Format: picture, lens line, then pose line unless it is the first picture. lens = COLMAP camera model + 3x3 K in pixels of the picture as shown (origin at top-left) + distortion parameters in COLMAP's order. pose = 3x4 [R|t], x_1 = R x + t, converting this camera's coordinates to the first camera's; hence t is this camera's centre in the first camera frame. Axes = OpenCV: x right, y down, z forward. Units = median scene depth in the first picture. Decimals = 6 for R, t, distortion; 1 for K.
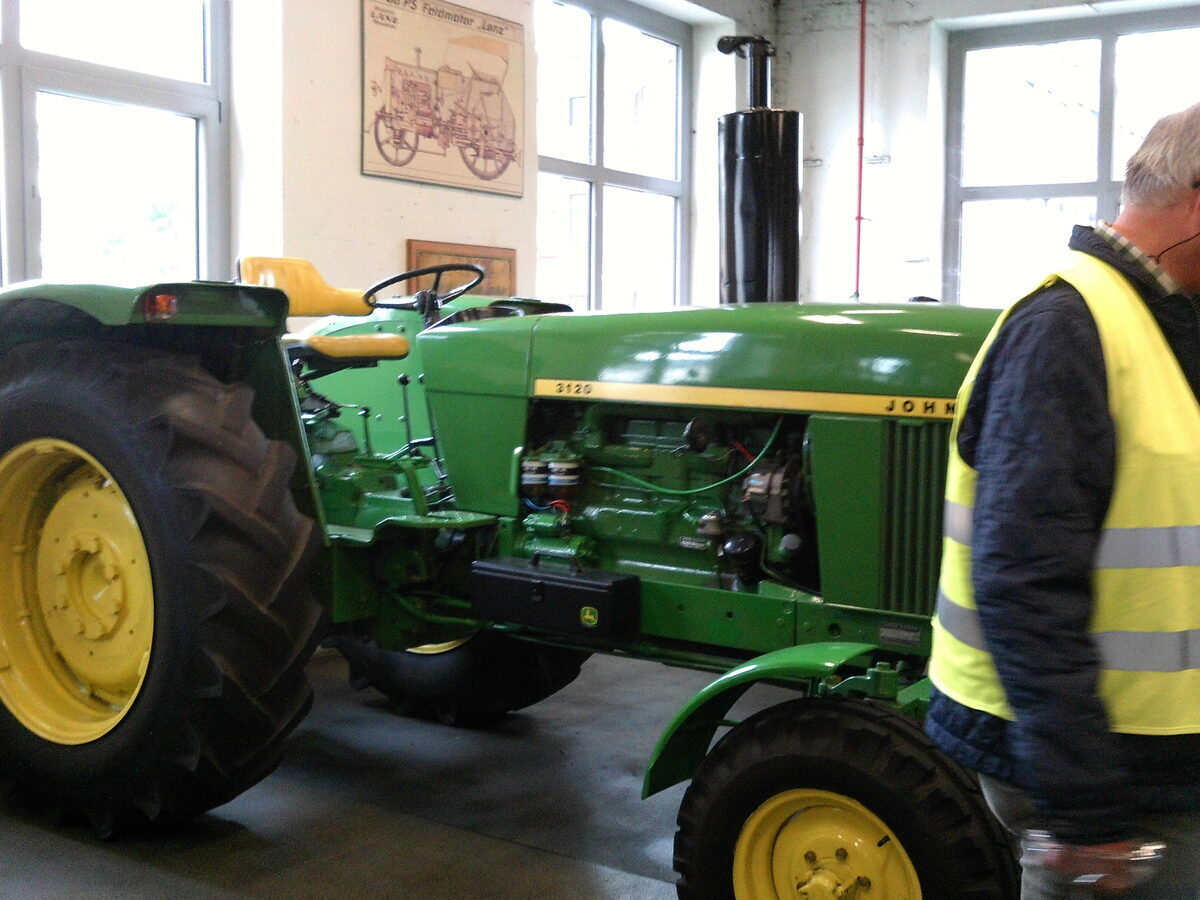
lens RADIAL K [[1449.0, 0, 596.1], [0, 1449.0, 442.4], [0, 0, 1]] dist [-0.030497, 0.000000]
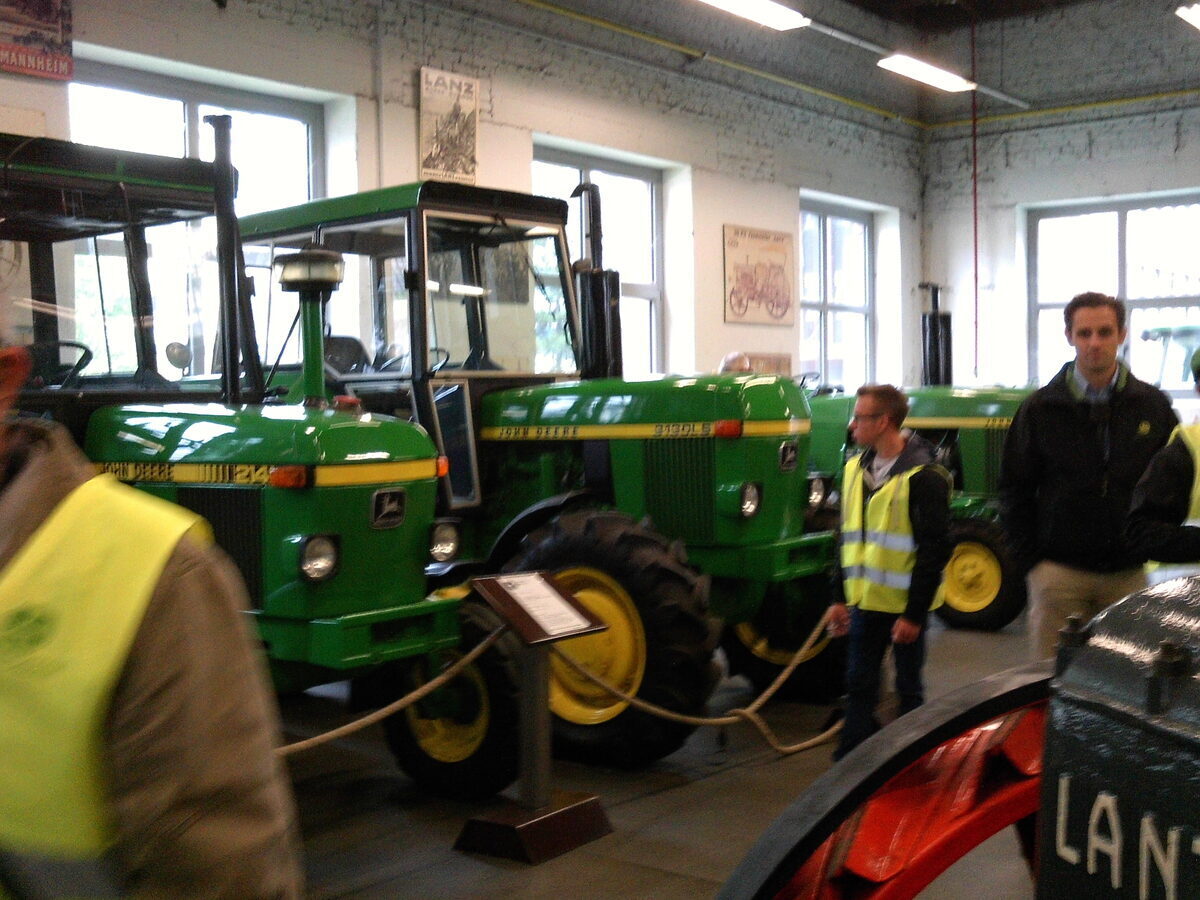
lens RADIAL K [[1449.0, 0, 606.7], [0, 1449.0, 461.1], [0, 0, 1]] dist [-0.030497, 0.000000]
pose [[0.996898, -0.021764, -0.075639, -0.161290], [0.019972, 0.999503, -0.024372, 0.048954], [0.076132, 0.022786, 0.996837, -0.927997]]
